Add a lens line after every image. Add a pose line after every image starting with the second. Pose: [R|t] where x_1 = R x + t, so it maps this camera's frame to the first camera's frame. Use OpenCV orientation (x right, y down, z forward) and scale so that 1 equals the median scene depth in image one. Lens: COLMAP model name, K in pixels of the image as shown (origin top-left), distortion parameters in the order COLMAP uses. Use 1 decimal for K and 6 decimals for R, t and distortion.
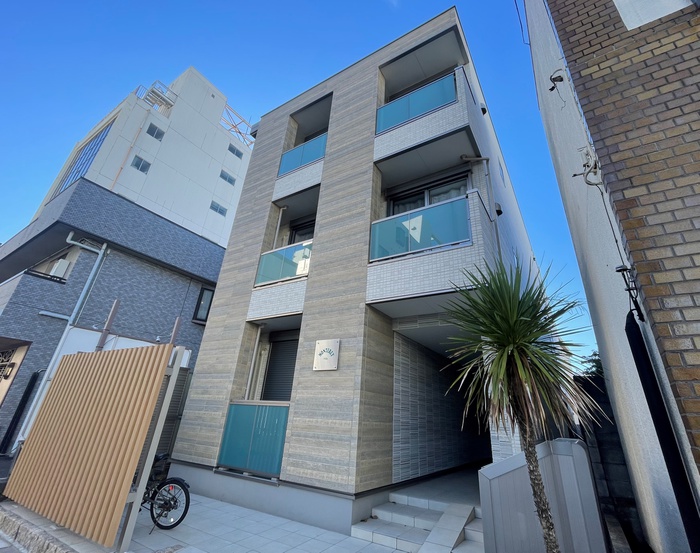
lens RADIAL K [[324.1, 0, 365.8], [0, 324.1, 268.0], [0, 0, 1]] dist [-0.004845, -0.000287]
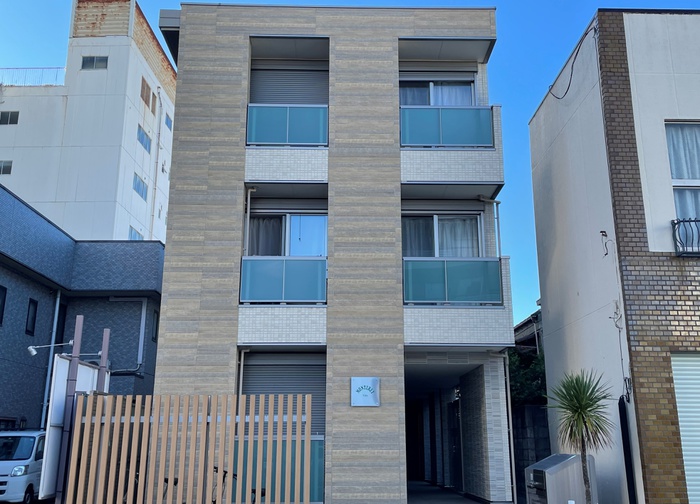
lens RADIAL K [[724.7, 0, 350.5], [0, 724.7, 251.0], [0, 0, 1]] dist [0.081322, 0.000000]
pose [[0.851941, 0.094556, 0.515030, -1.352707], [-0.182276, 0.975599, 0.122399, -0.434500], [-0.490889, -0.198154, 0.848388, -0.841055]]
